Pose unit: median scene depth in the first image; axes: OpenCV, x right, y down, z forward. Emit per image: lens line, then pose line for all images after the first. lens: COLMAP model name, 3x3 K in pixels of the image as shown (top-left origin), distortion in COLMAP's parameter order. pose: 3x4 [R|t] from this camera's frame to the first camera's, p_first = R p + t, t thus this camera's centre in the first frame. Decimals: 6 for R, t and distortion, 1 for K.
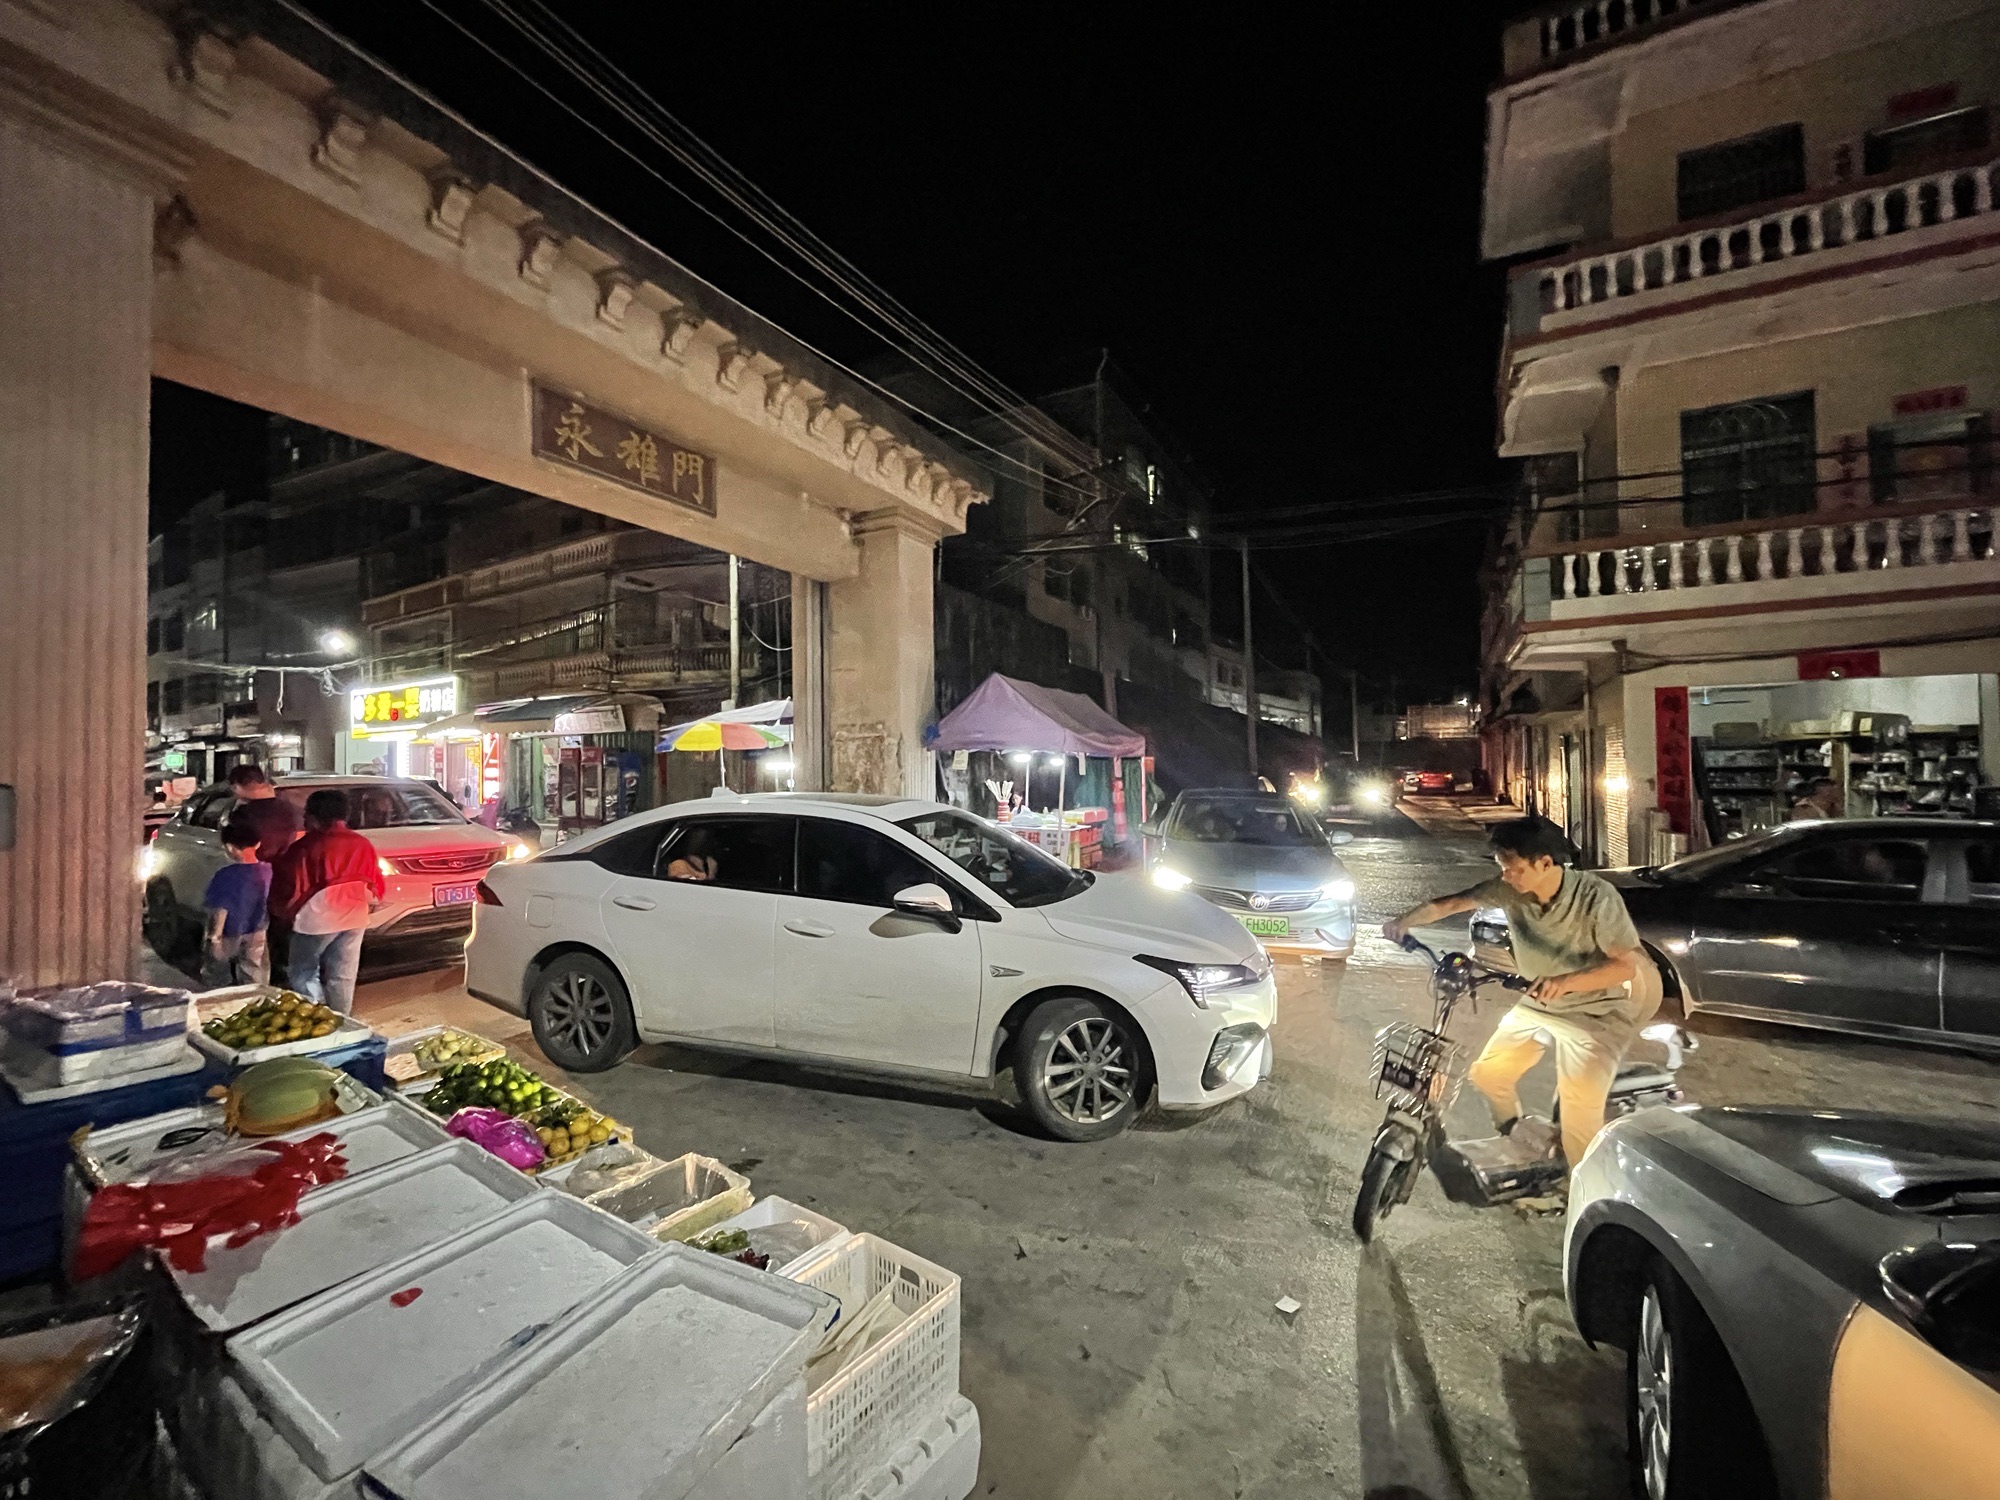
lens RADIAL K [[794.8, 0, 1003.2], [0, 794.8, 758.3], [0, 0, 1]] dist [-0.016480, 0.000772]
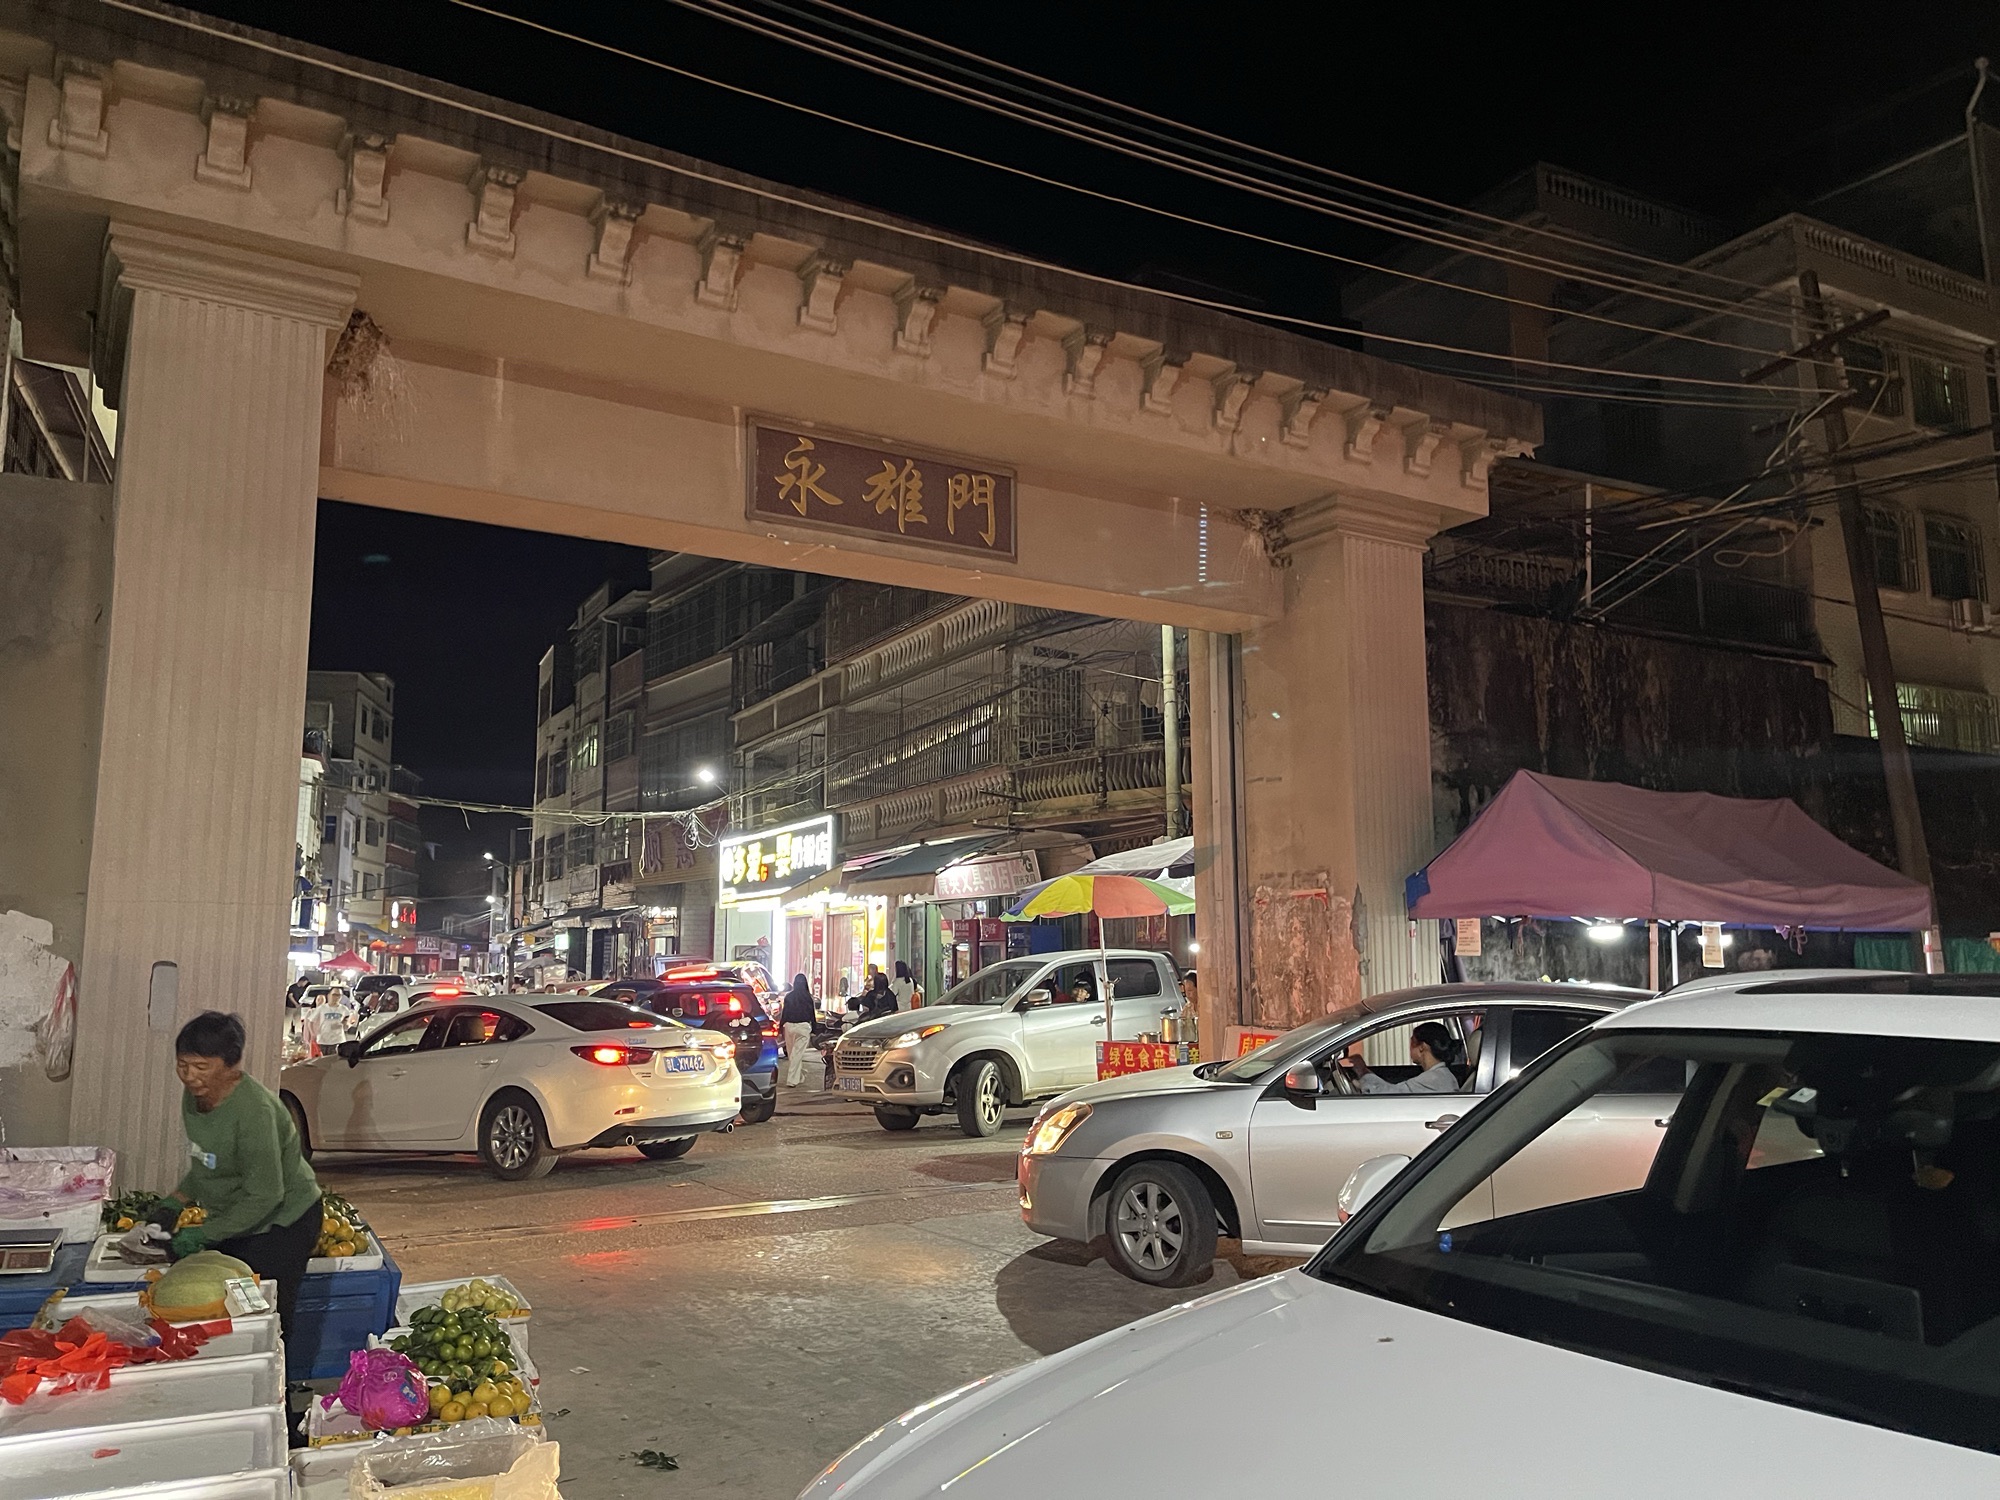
lens RADIAL K [[1459.6, 0, 995.1], [0, 1459.6, 754.8], [0, 0, 1]] dist [0.001041, -0.014298]
pose [[0.861060, -0.068361, -0.503888, 0.156398], [0.006590, 0.992339, -0.123366, 0.000186], [0.508461, 0.102905, 0.854914, -0.010254]]
